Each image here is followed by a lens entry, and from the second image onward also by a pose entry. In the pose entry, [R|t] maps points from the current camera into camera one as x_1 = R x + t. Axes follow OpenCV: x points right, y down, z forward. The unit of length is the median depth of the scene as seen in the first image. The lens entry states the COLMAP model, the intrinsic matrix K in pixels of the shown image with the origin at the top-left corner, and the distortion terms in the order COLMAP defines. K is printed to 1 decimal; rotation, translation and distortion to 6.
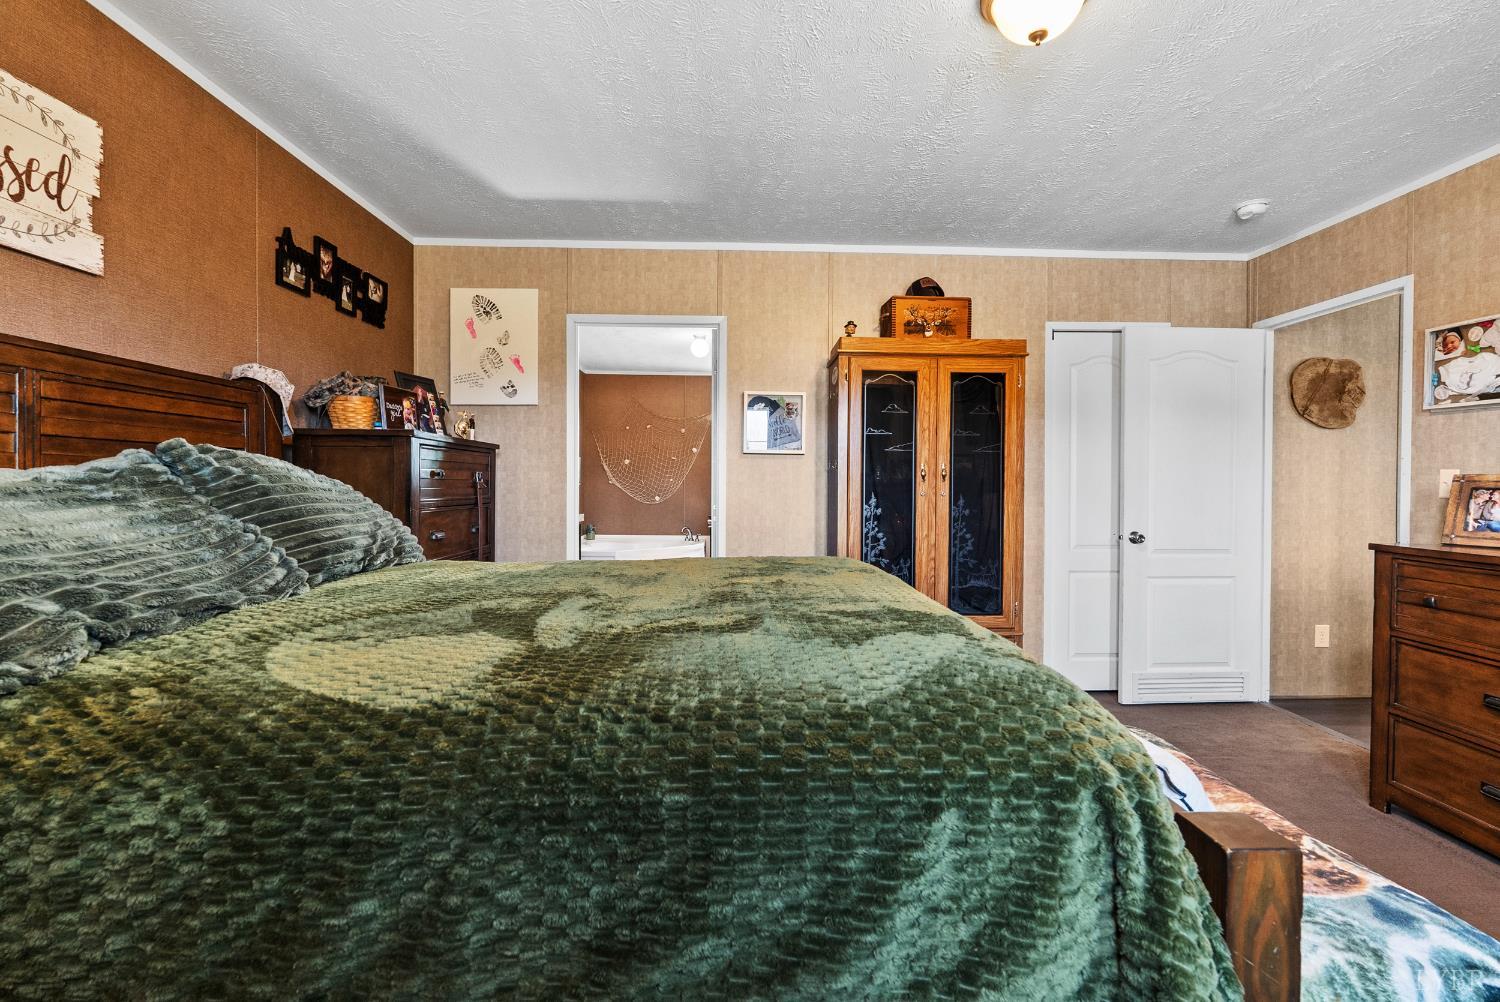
lens RADIAL K [[675.6, 0, 753.6], [0, 675.6, 497.8], [0, 0, 1]] dist [-0.008604, 0.000059]
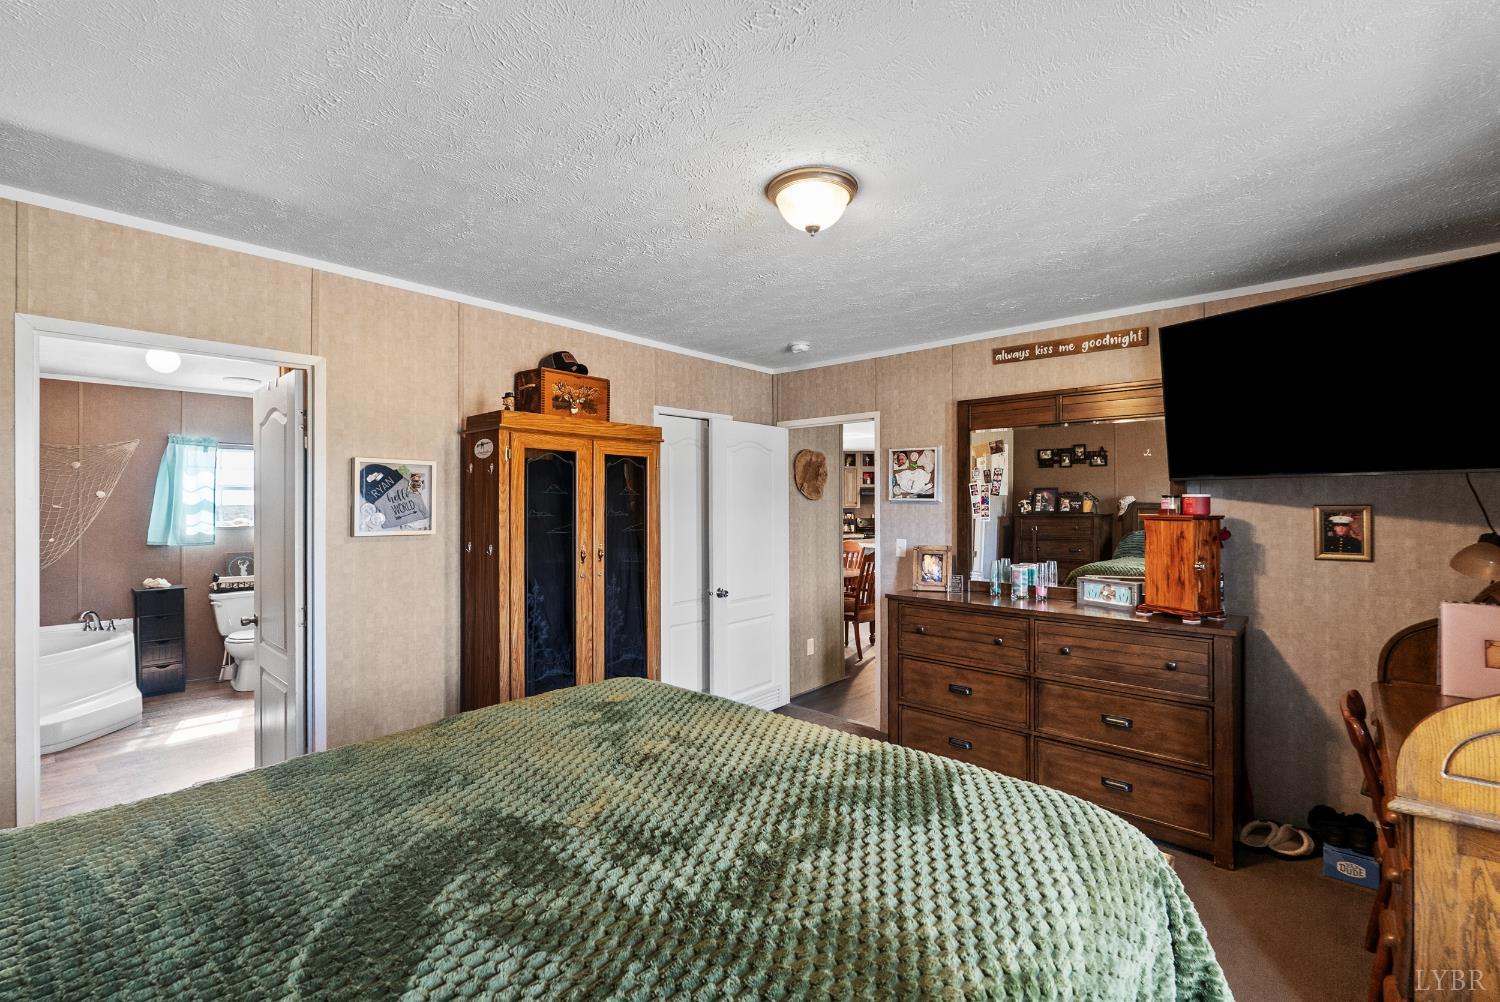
lens RADIAL K [[675.6, 0, 753.6], [0, 675.6, 497.8], [0, 0, 1]] dist [-0.008604, 0.000059]
pose [[0.669628, -0.004154, 0.742685, -0.307668], [0.016426, 0.999823, -0.009218, -0.104333], [-0.742515, 0.018372, 0.669577, 0.147092]]
